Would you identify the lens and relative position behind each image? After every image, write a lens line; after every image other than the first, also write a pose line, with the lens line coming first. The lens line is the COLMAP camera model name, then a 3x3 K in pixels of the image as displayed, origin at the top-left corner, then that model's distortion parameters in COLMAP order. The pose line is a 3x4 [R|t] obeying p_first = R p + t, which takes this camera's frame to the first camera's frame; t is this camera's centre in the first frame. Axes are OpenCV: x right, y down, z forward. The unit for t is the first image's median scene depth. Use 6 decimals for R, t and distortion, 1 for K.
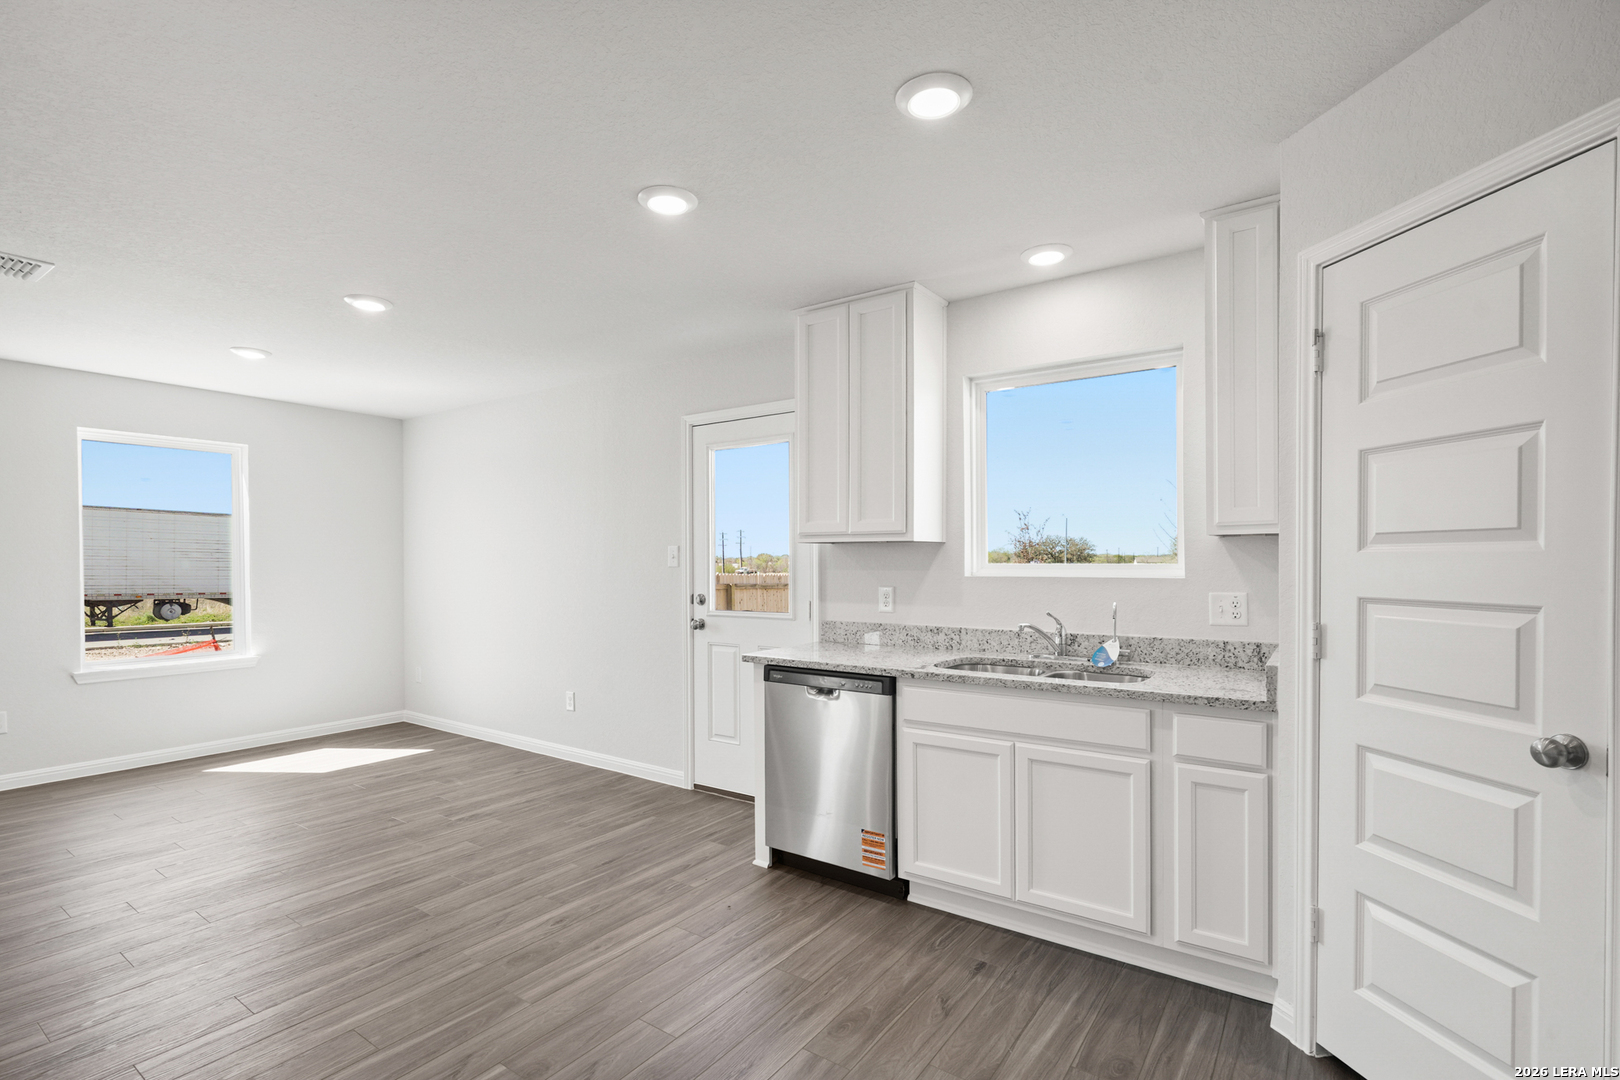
lens RADIAL K [[754.6, 0, 802.8], [0, 754.6, 566.6], [0, 0, 1]] dist [-0.001200, -0.000202]
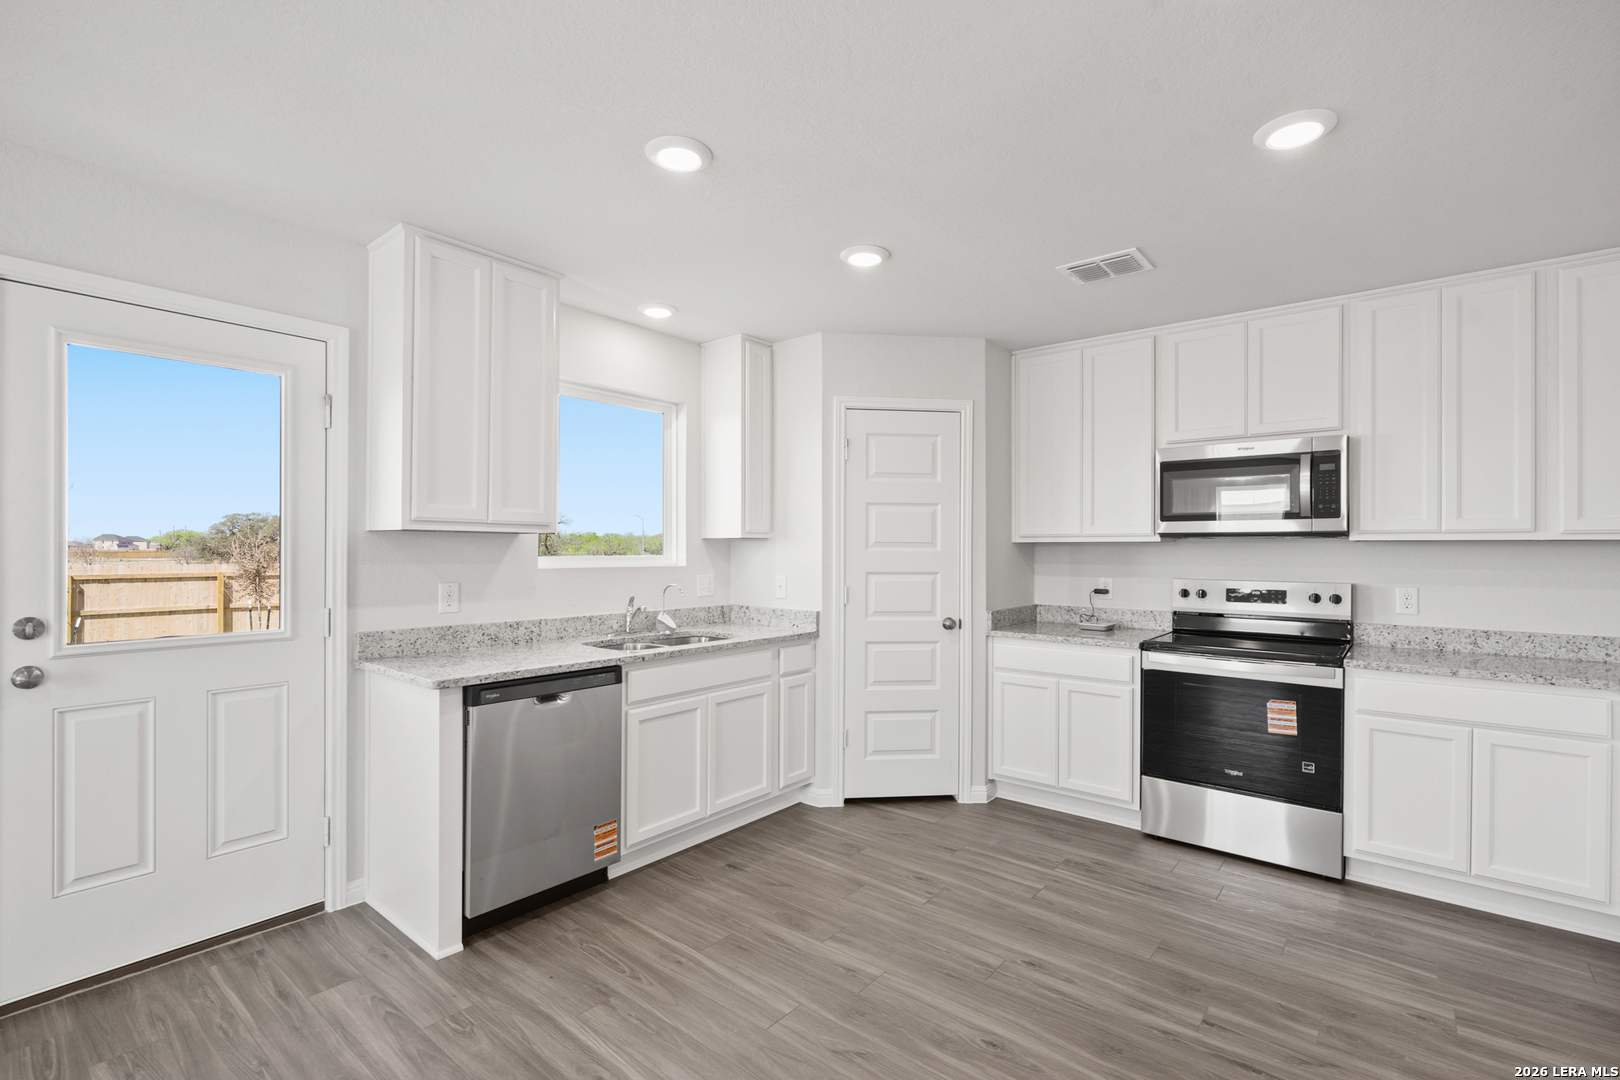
lens RADIAL K [[738.8, 0, 809.0], [0, 738.8, 546.6], [0, 0, 1]] dist [-0.000772, 0.000045]
pose [[0.070646, 0.009533, 0.997456, -0.779614], [0.002109, 0.999951, -0.009706, -0.006560], [-0.997499, 0.002789, 0.070623, 0.587273]]
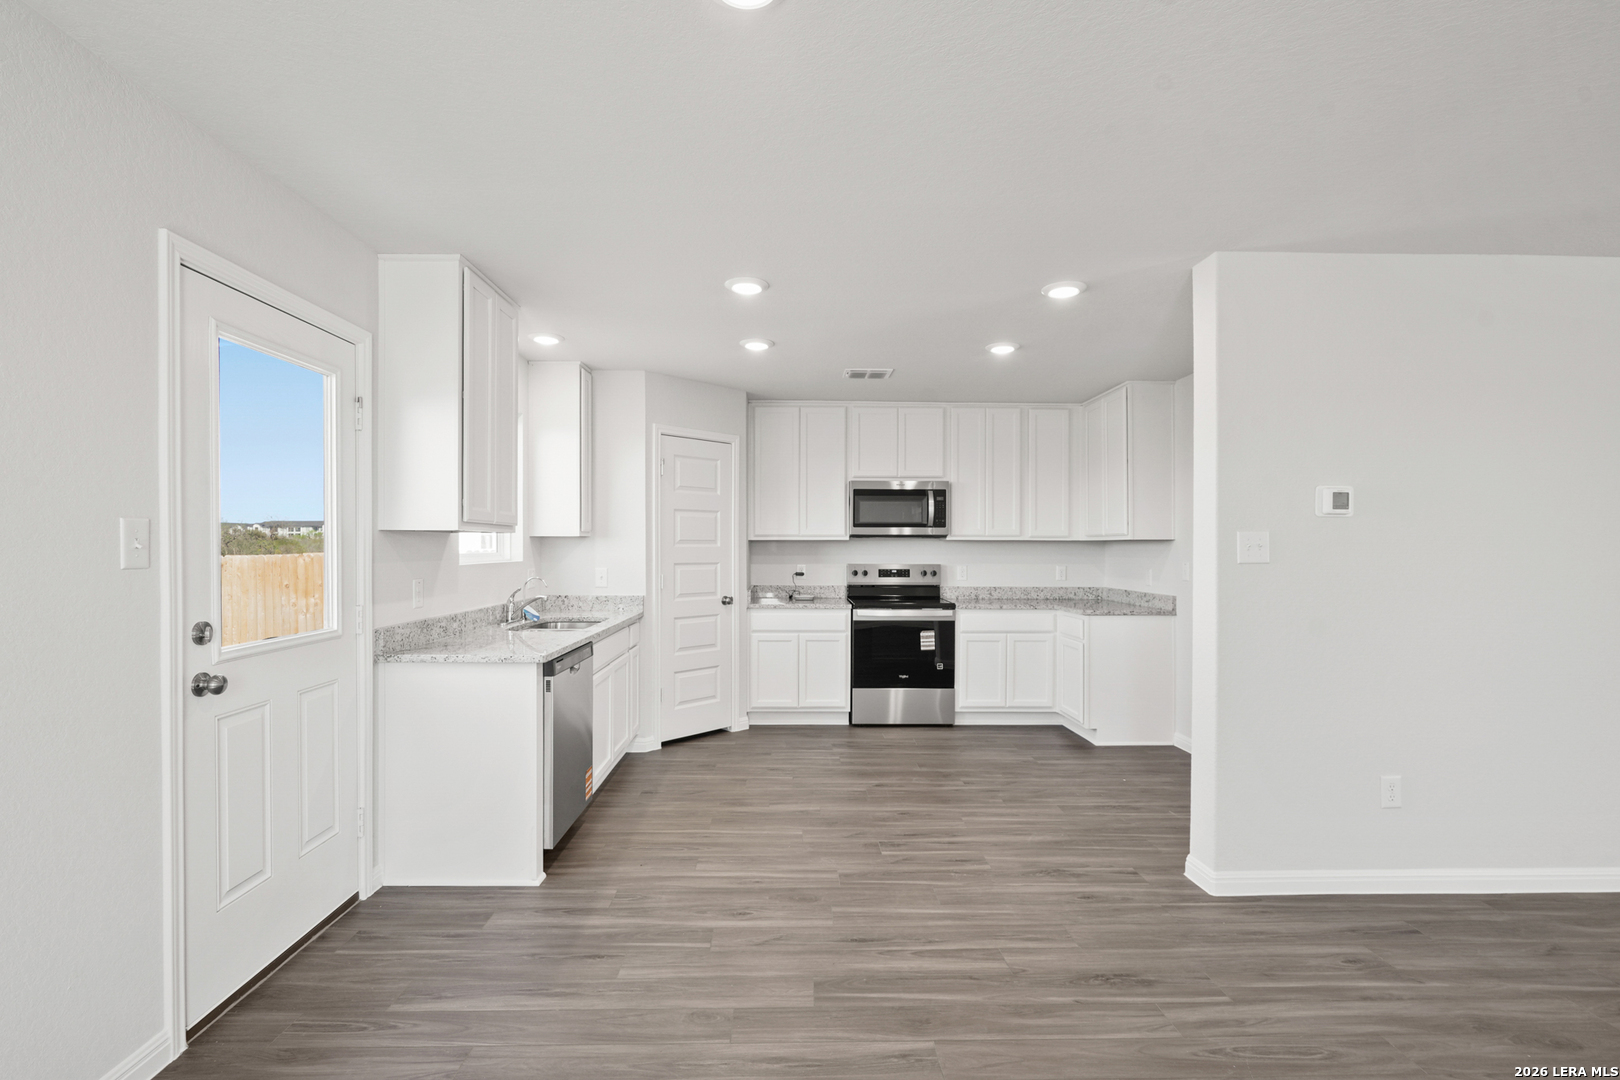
lens RADIAL K [[748.8, 0, 809.6], [0, 748.8, 548.7], [0, 0, 1]] dist [-0.002216, -0.000041]
pose [[-0.598804, -0.000371, 0.800896, -0.990625], [0.006320, 0.999967, 0.005188, -0.013388], [-0.800871, 0.008168, -0.598781, 1.287551]]
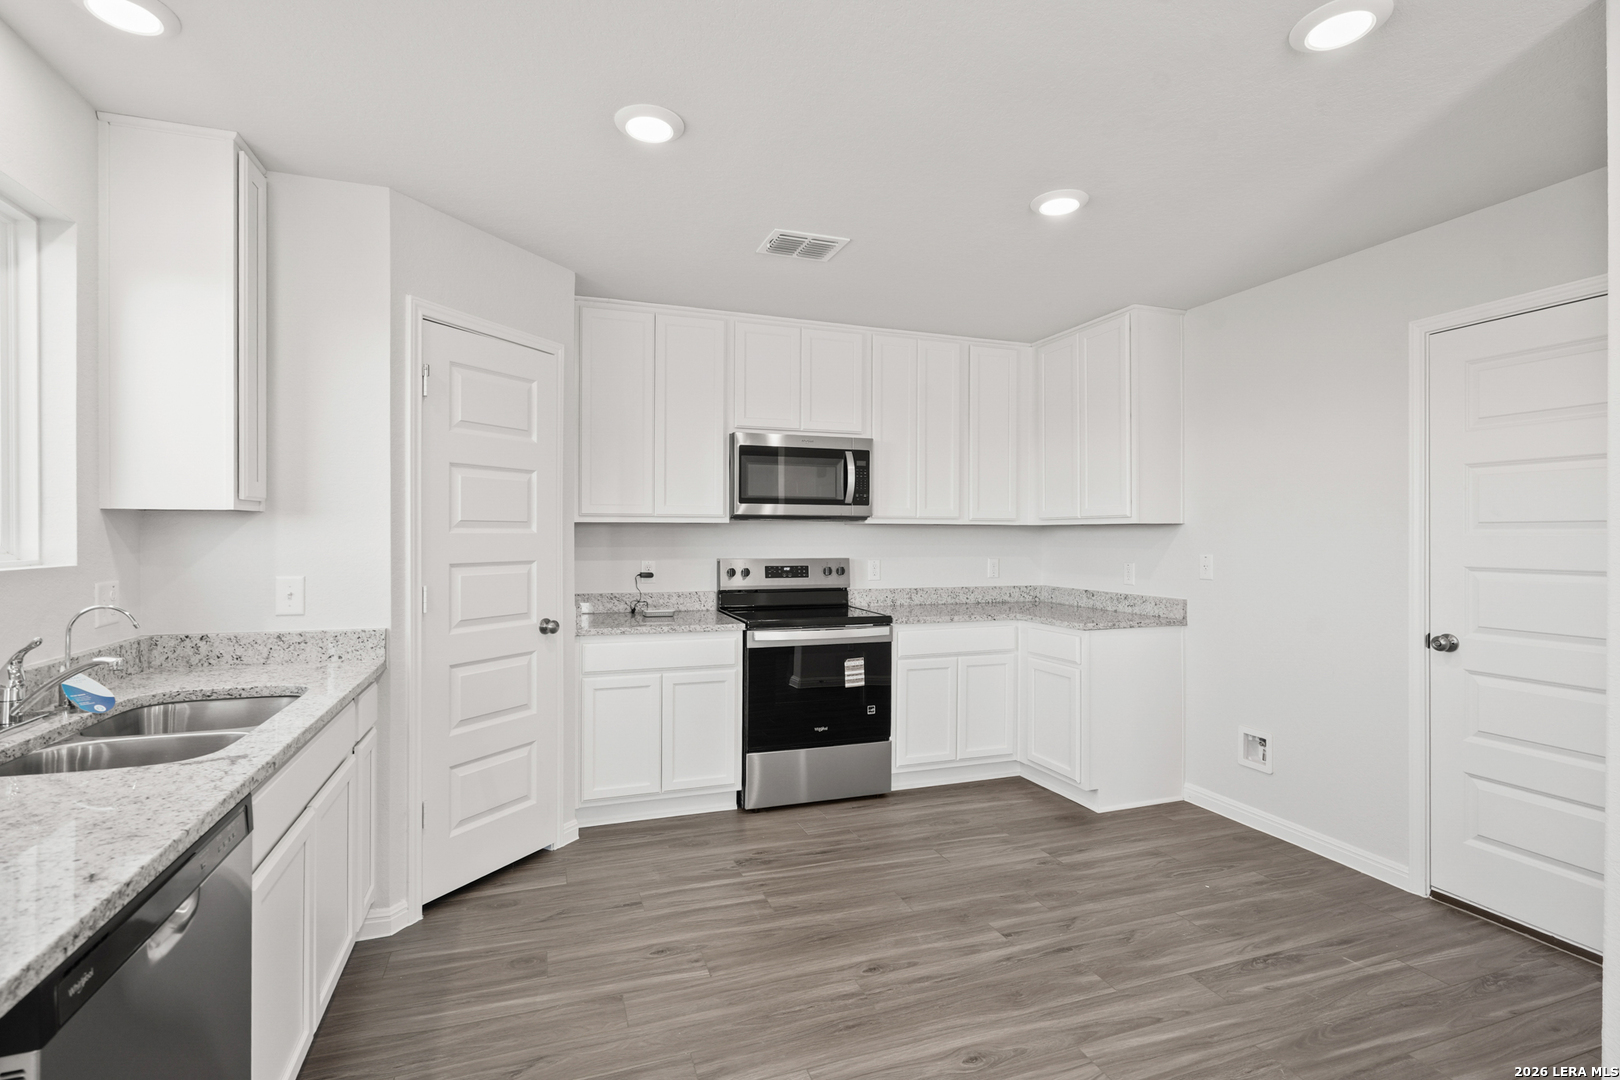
lens RADIAL K [[755.1, 0, 798.9], [0, 755.1, 534.0], [0, 0, 1]] dist [-0.000842, 0.000136]
pose [[-0.815505, 0.002319, 0.578746, -0.379640], [0.005424, 0.999979, 0.003636, -0.010663], [-0.578725, 0.006104, -0.815500, 1.040075]]
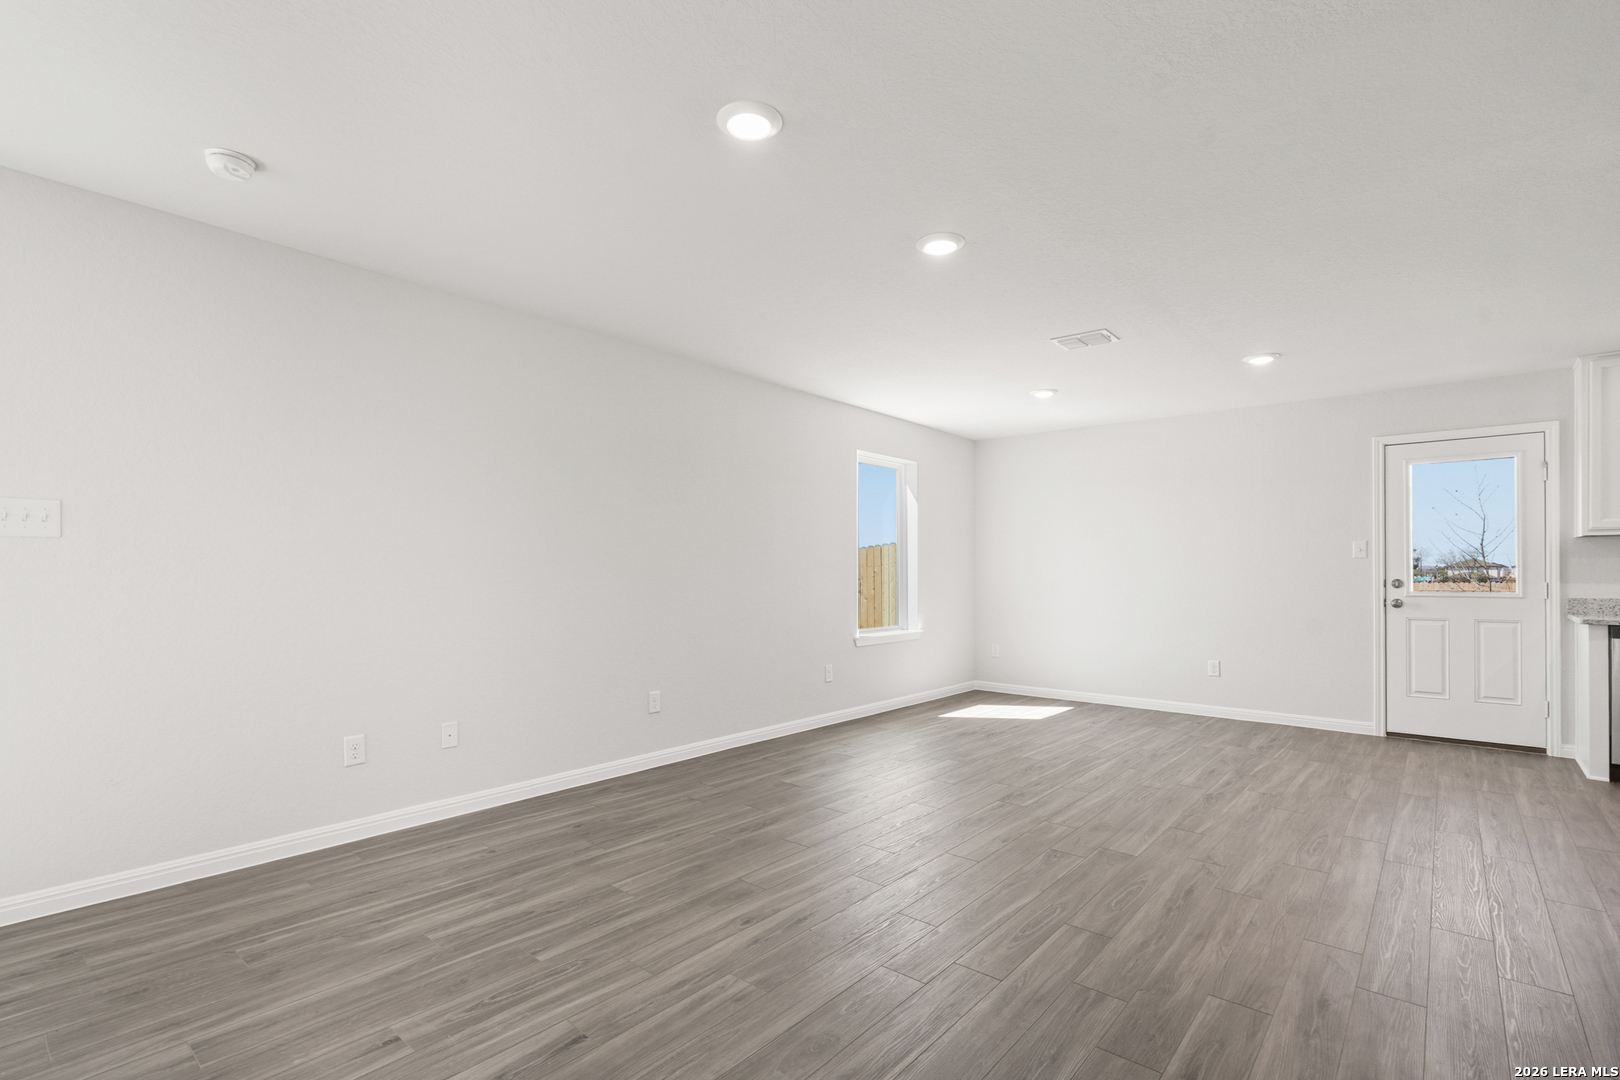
lens RADIAL K [[750.0, 0, 794.3], [0, 750.0, 570.6], [0, 0, 1]] dist [-0.001371, -0.000635]
pose [[0.994789, 0.005340, -0.101819, -1.323004], [-0.006294, 0.999939, -0.009049, 0.052001], [0.101764, 0.009642, 0.994762, -0.443986]]
